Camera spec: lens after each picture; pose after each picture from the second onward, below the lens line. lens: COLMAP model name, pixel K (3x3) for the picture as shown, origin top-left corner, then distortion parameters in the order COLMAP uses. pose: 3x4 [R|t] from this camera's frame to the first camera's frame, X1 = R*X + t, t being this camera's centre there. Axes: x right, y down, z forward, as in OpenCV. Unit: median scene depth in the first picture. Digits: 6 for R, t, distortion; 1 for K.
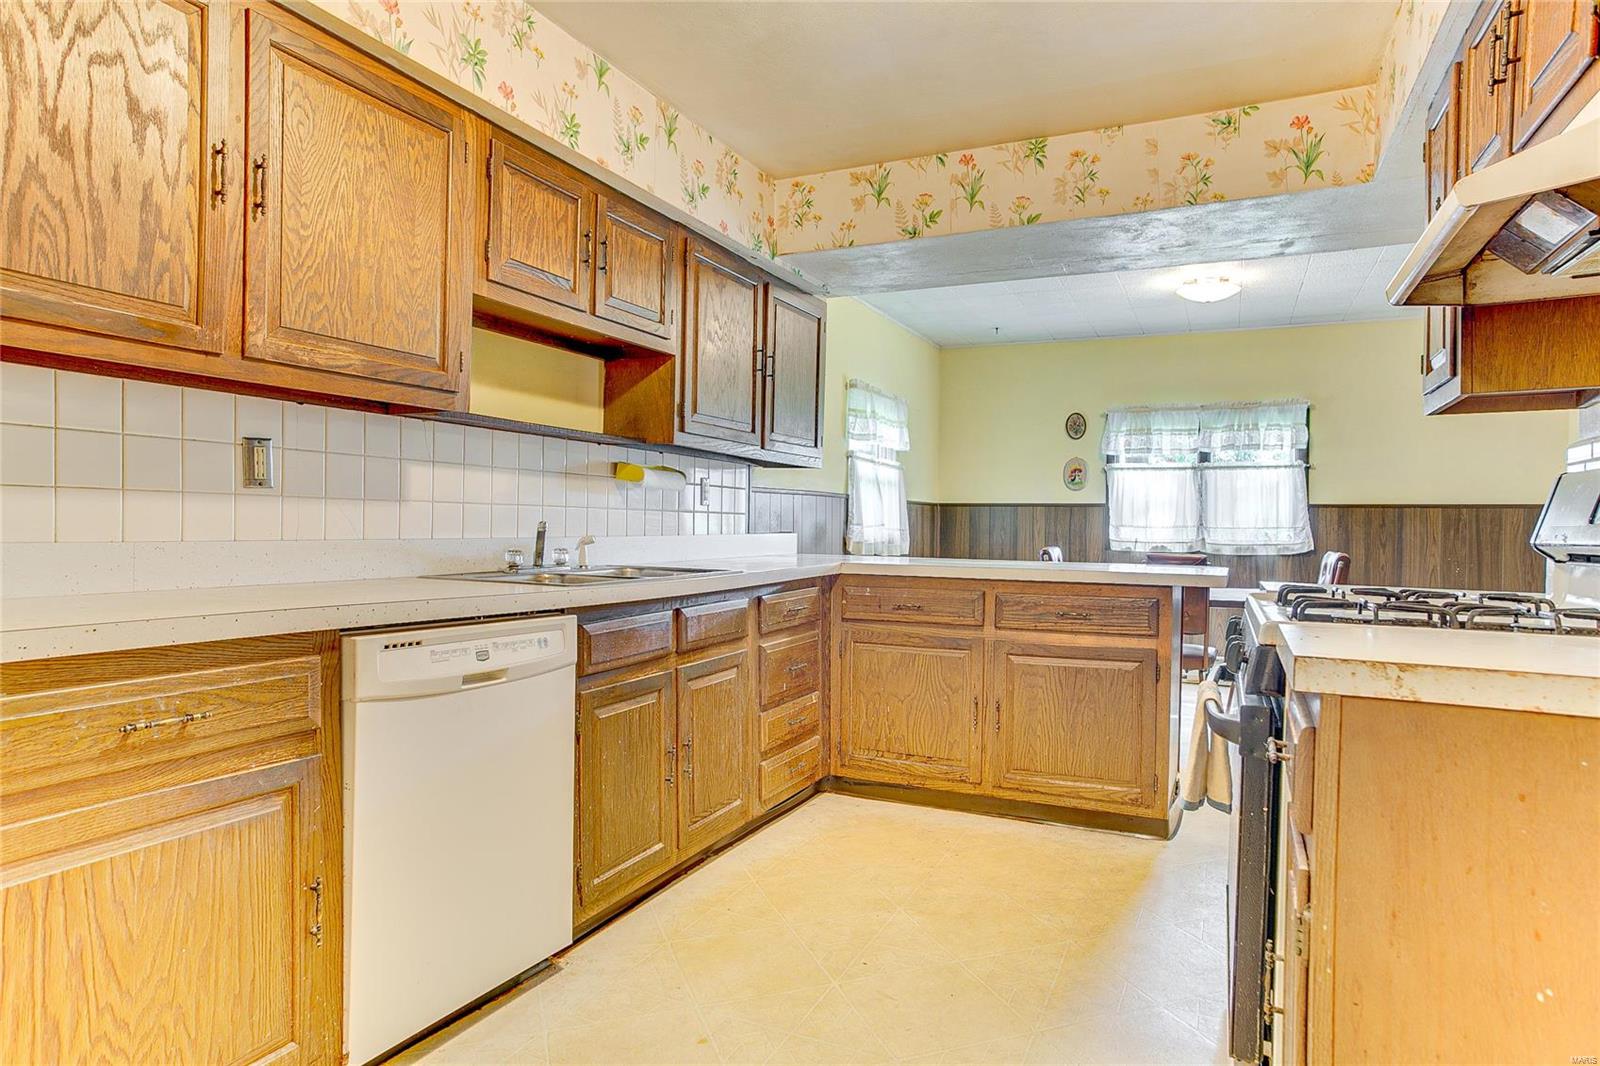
lens RADIAL K [[907.7, 0, 800.0], [0, 907.7, 533.0], [0, 0, 1]] dist [-0.099907, 0.078978]
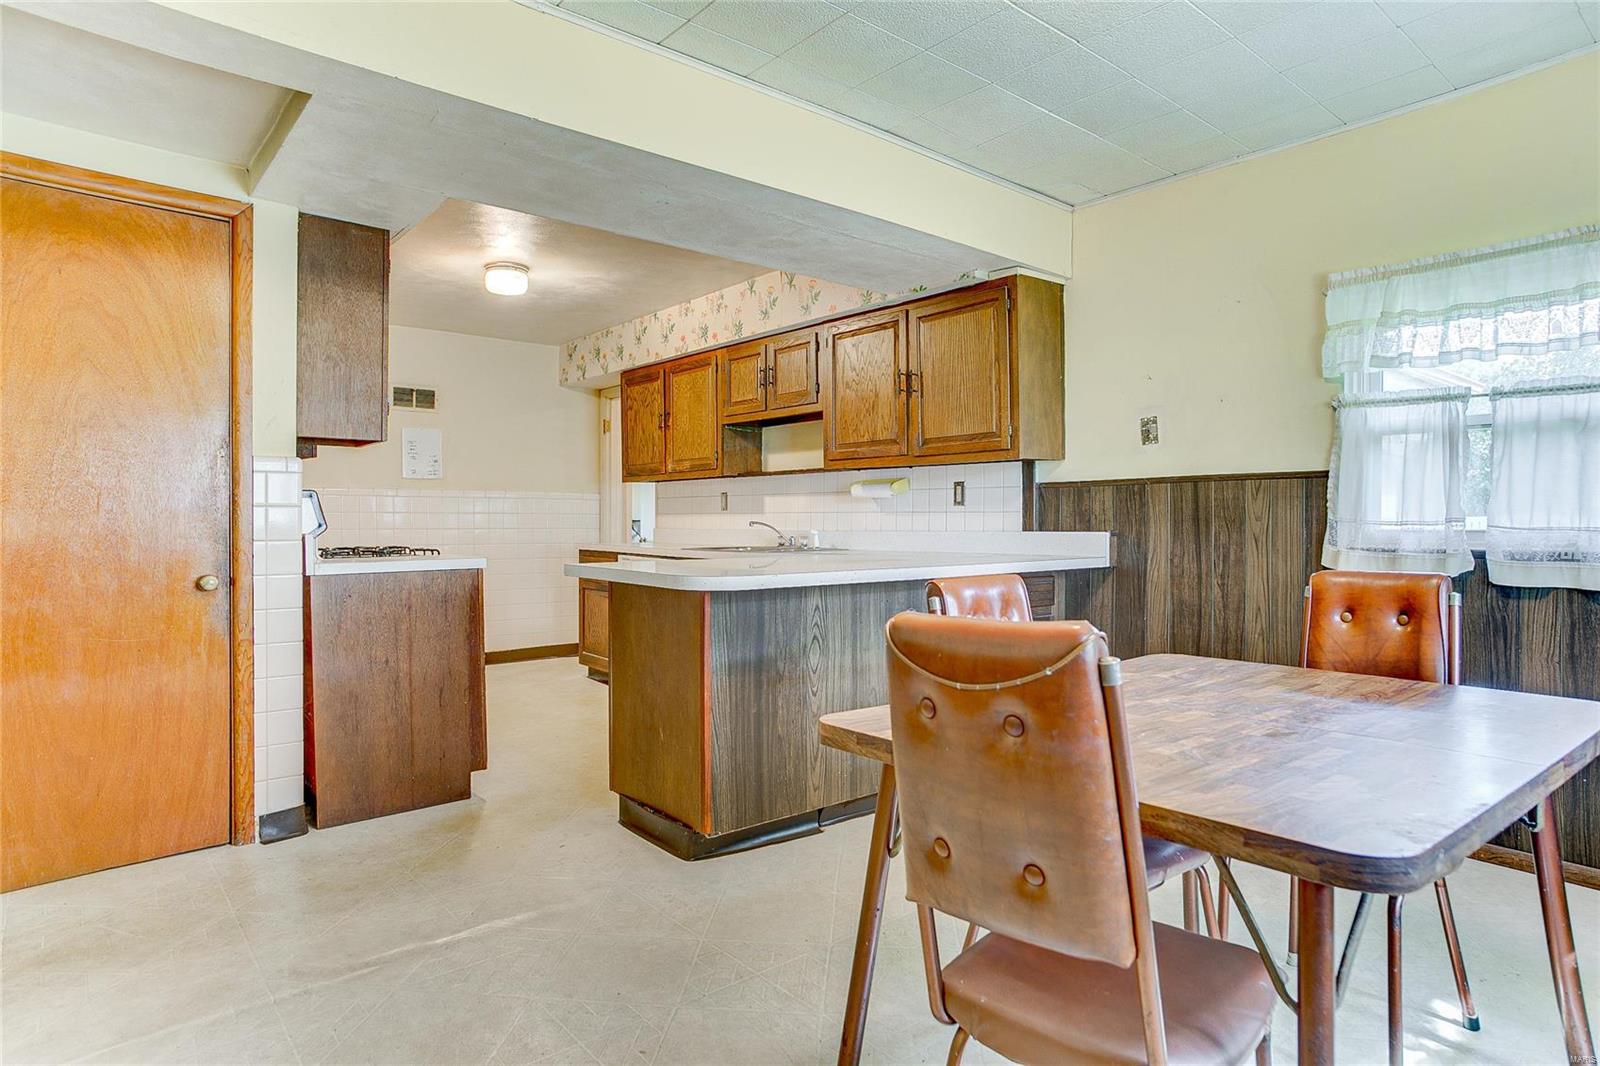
lens RADIAL K [[907.7, 0, 800.0], [0, 907.7, 533.0], [0, 0, 1]] dist [-0.099907, 0.078978]
pose [[-0.413465, -0.001255, -0.910519, 1.820214], [-0.012807, 0.999908, 0.004437, 0.003733], [0.910430, 0.013496, -0.413443, 2.302755]]
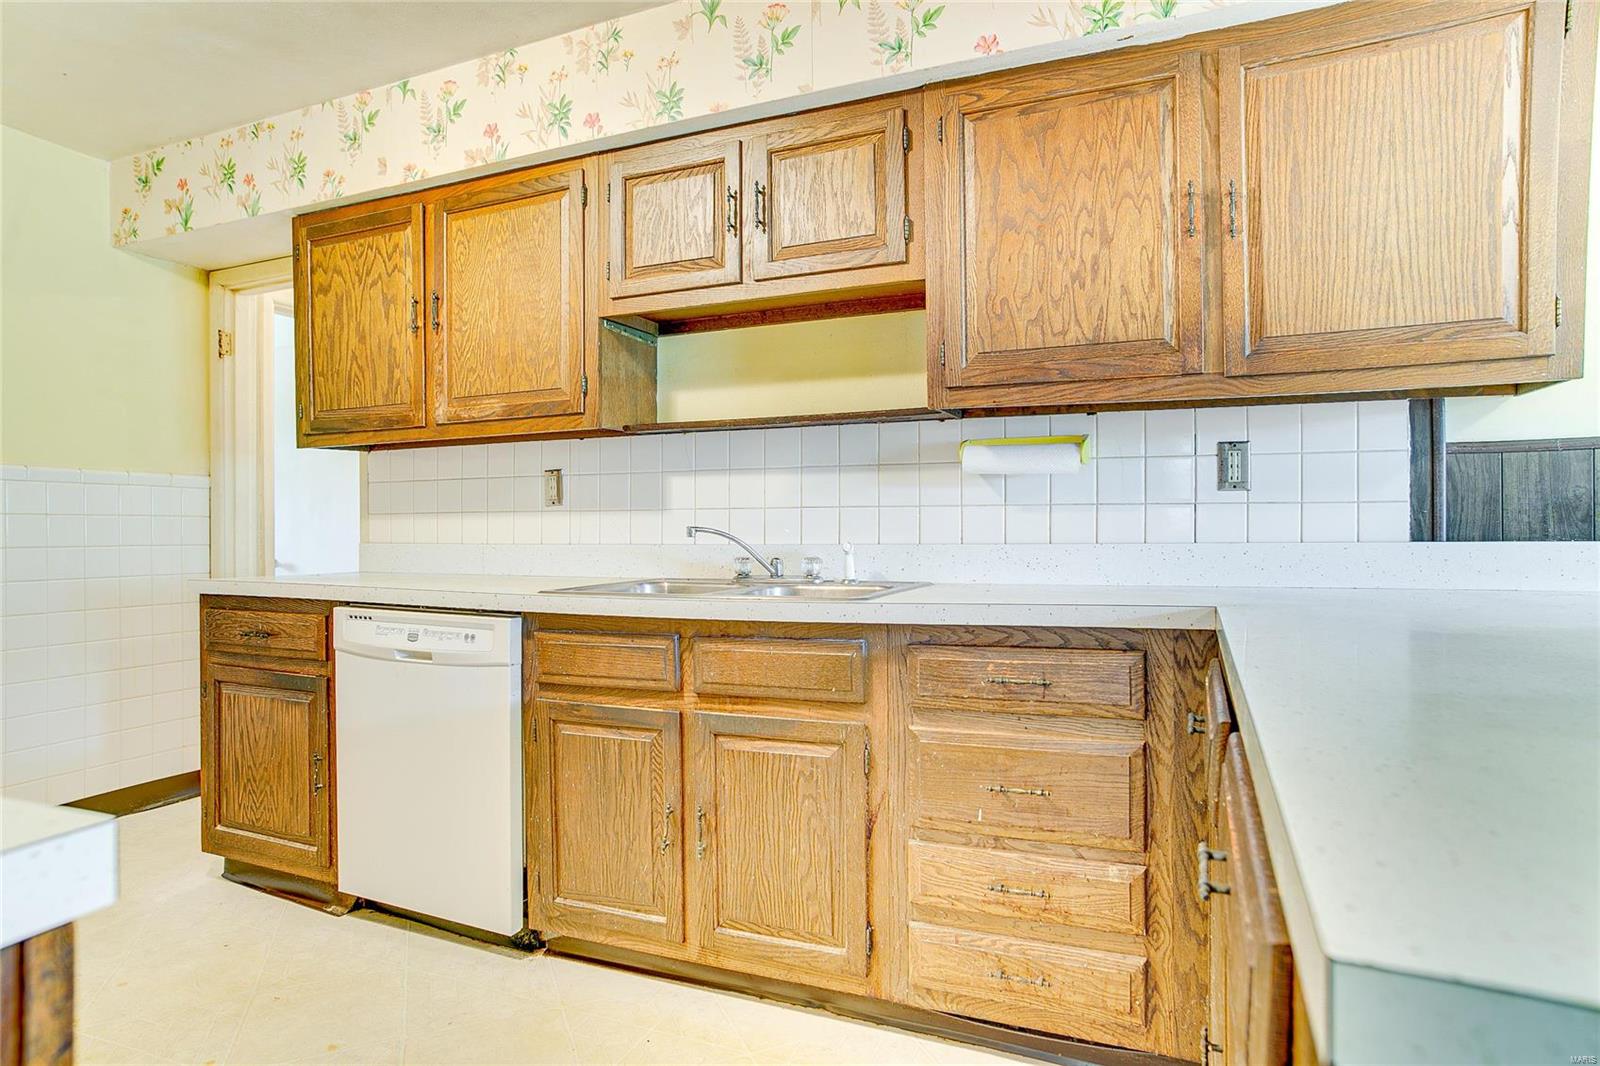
lens RADIAL K [[907.7, 0, 800.0], [0, 907.7, 533.0], [0, 0, 1]] dist [-0.099907, 0.078978]
pose [[0.046318, -0.006602, -0.998905, 0.773680], [-0.000992, 0.999977, -0.006655, 0.000070], [0.998926, 0.001299, 0.046310, 1.261372]]
